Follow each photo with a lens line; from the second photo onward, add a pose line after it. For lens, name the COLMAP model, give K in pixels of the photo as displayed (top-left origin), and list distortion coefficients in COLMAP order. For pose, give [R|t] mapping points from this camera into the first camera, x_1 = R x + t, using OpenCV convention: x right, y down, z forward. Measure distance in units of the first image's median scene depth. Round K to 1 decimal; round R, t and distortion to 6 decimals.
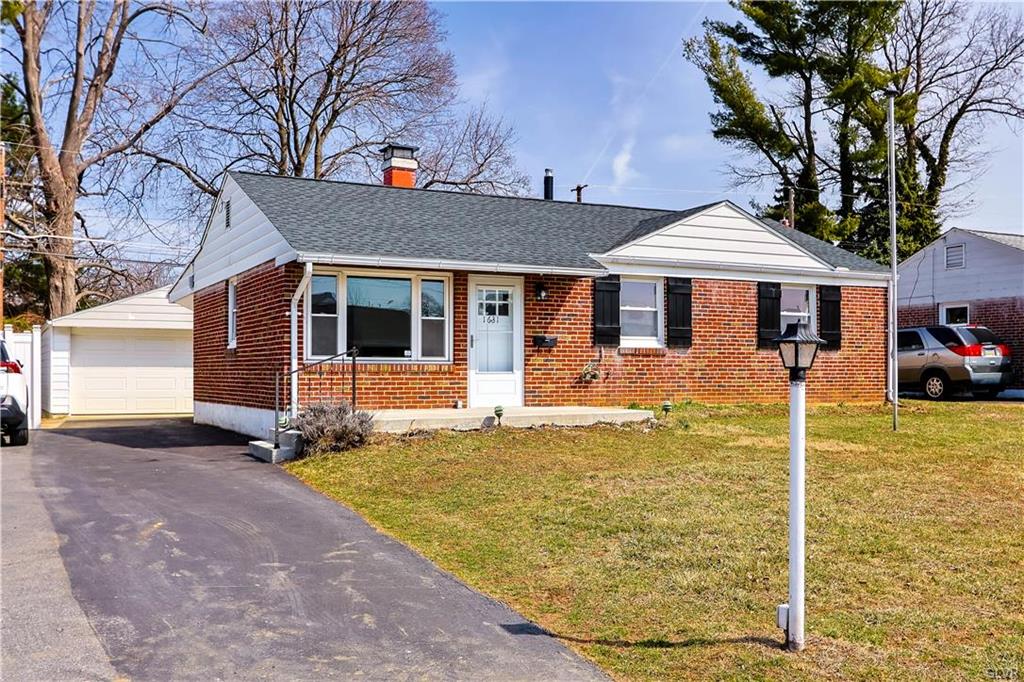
lens RADIAL K [[1049.0, 0, 503.2], [0, 1049.0, 340.3], [0, 0, 1]] dist [-0.005137, 0.000000]
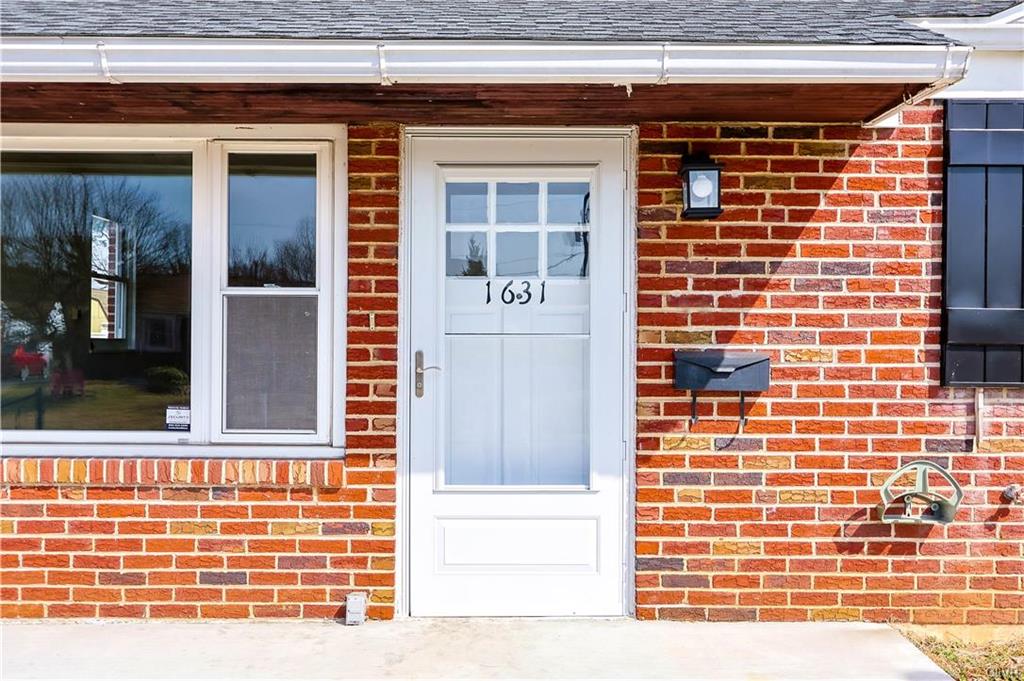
lens RADIAL K [[1049.0, 0, 532.5], [0, 1049.0, 359.6], [0, 0, 1]] dist [-0.005137, 0.000000]
pose [[0.891275, 0.005855, -0.453426, 0.116755], [0.009369, 0.999465, 0.031321, -0.010621], [0.453367, -0.032164, 0.890743, 0.751823]]
